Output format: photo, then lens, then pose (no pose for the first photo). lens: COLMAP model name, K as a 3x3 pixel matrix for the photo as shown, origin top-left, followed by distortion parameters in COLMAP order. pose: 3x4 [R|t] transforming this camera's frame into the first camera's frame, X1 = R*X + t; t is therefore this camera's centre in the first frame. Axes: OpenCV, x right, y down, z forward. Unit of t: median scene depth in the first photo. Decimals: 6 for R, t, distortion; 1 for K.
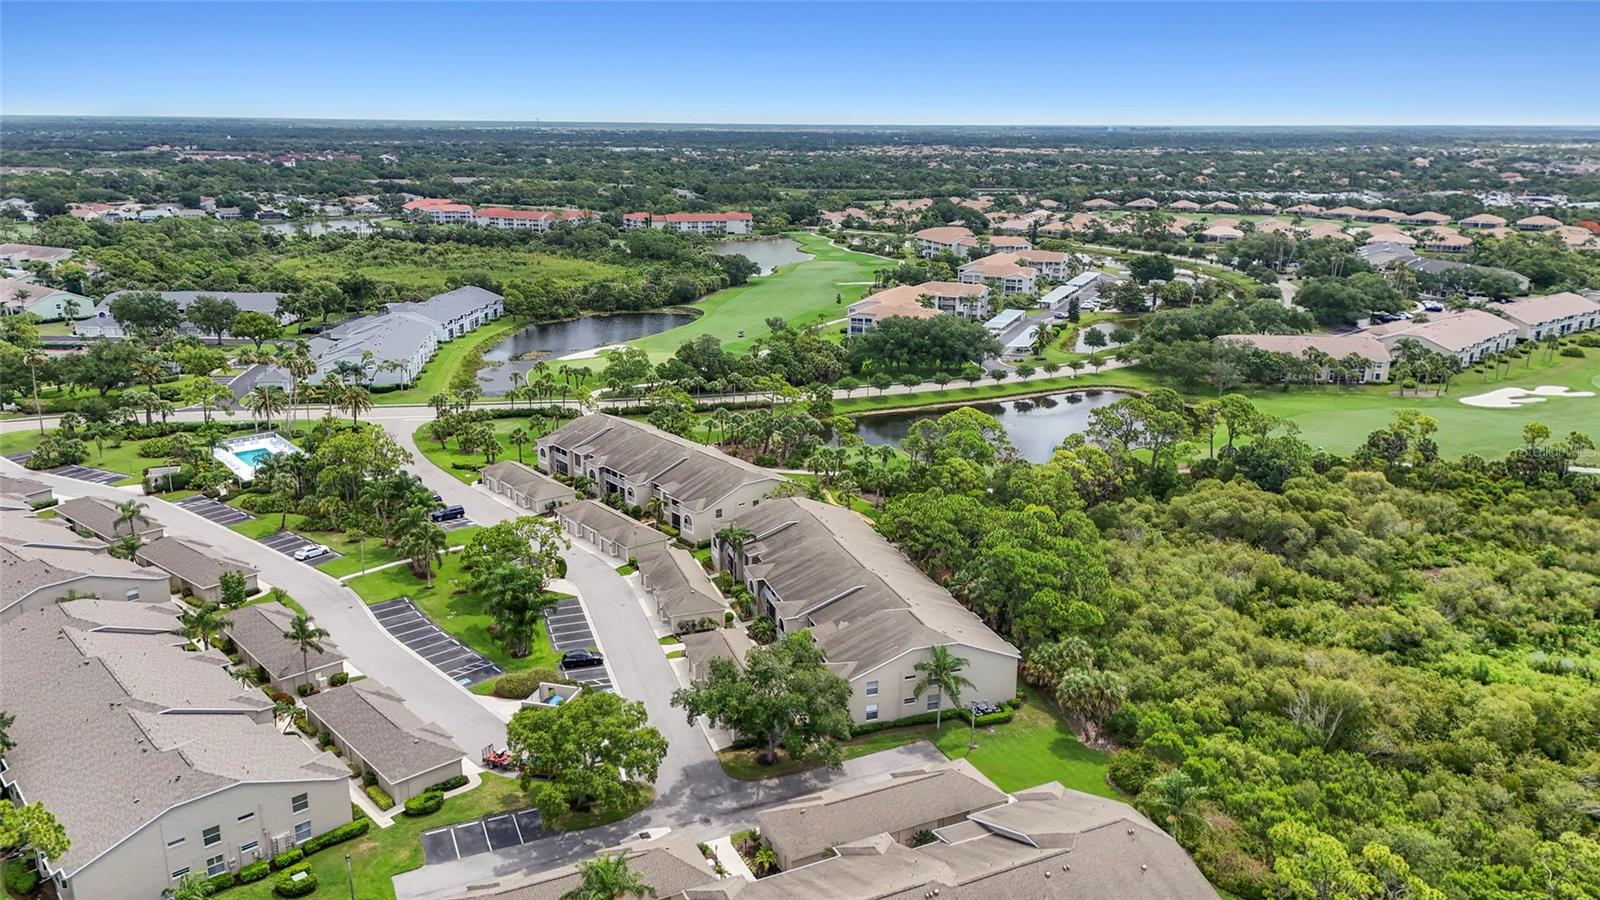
lens RADIAL K [[1170.4, 0, 803.1], [0, 1170.4, 453.5], [0, 0, 1]] dist [0.088938, -0.097045]
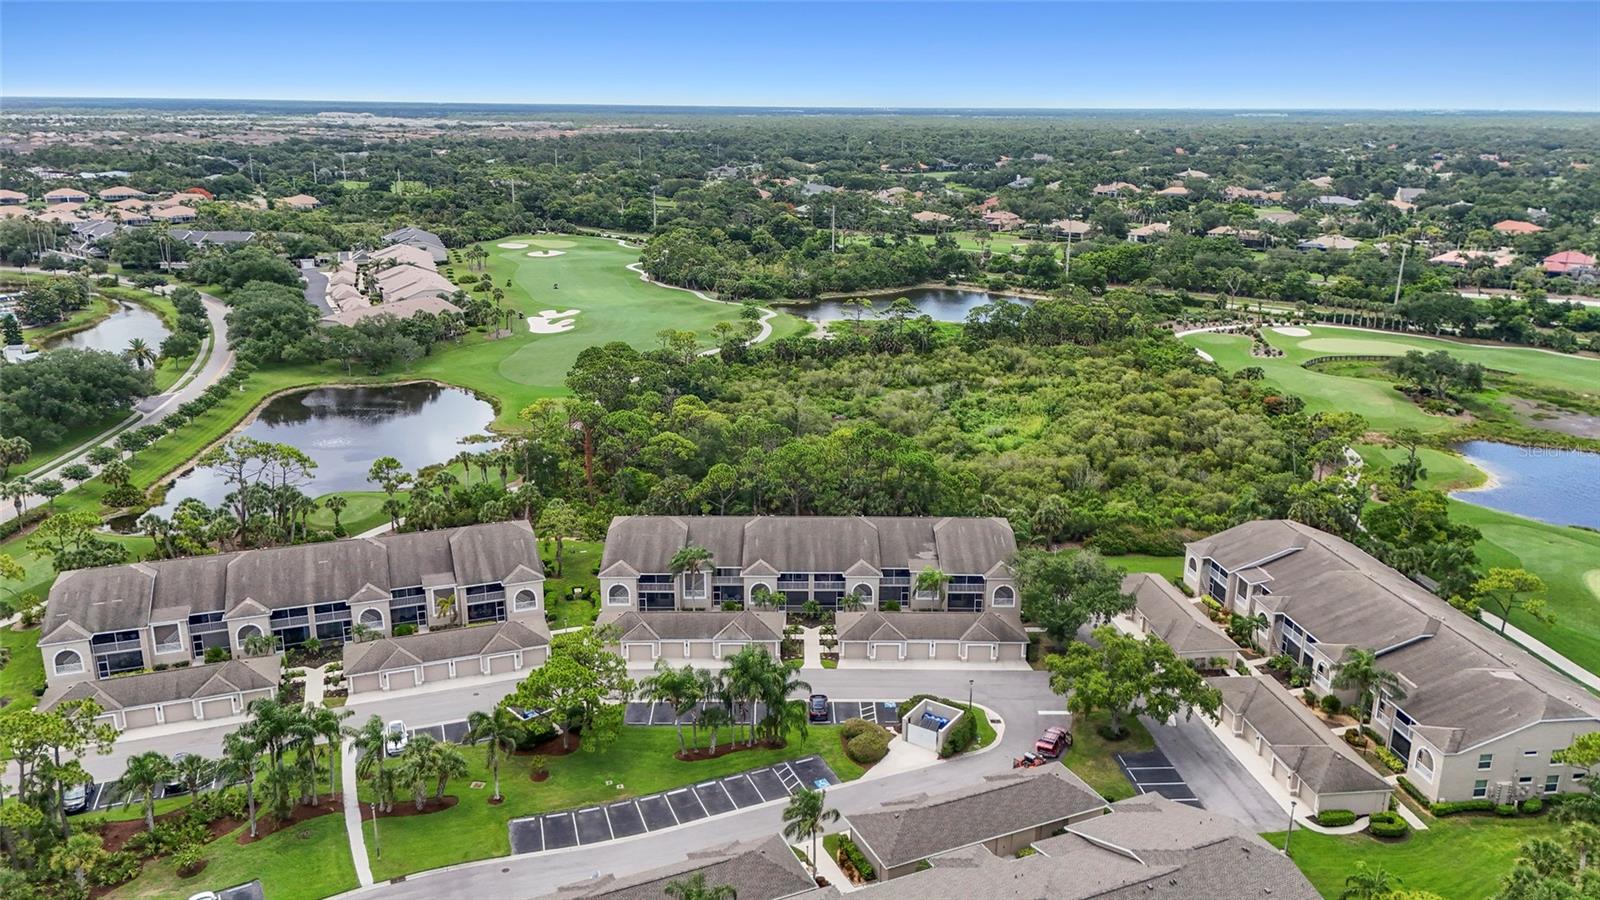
lens RADIAL K [[1170.4, 0, 803.1], [0, 1170.4, 453.5], [0, 0, 1]] dist [0.088938, -0.097045]
pose [[0.313161, -0.273815, 0.909371, -0.372103], [0.252766, 0.947028, 0.198108, -0.073473], [-0.915445, 0.167819, 0.365783, 0.255074]]
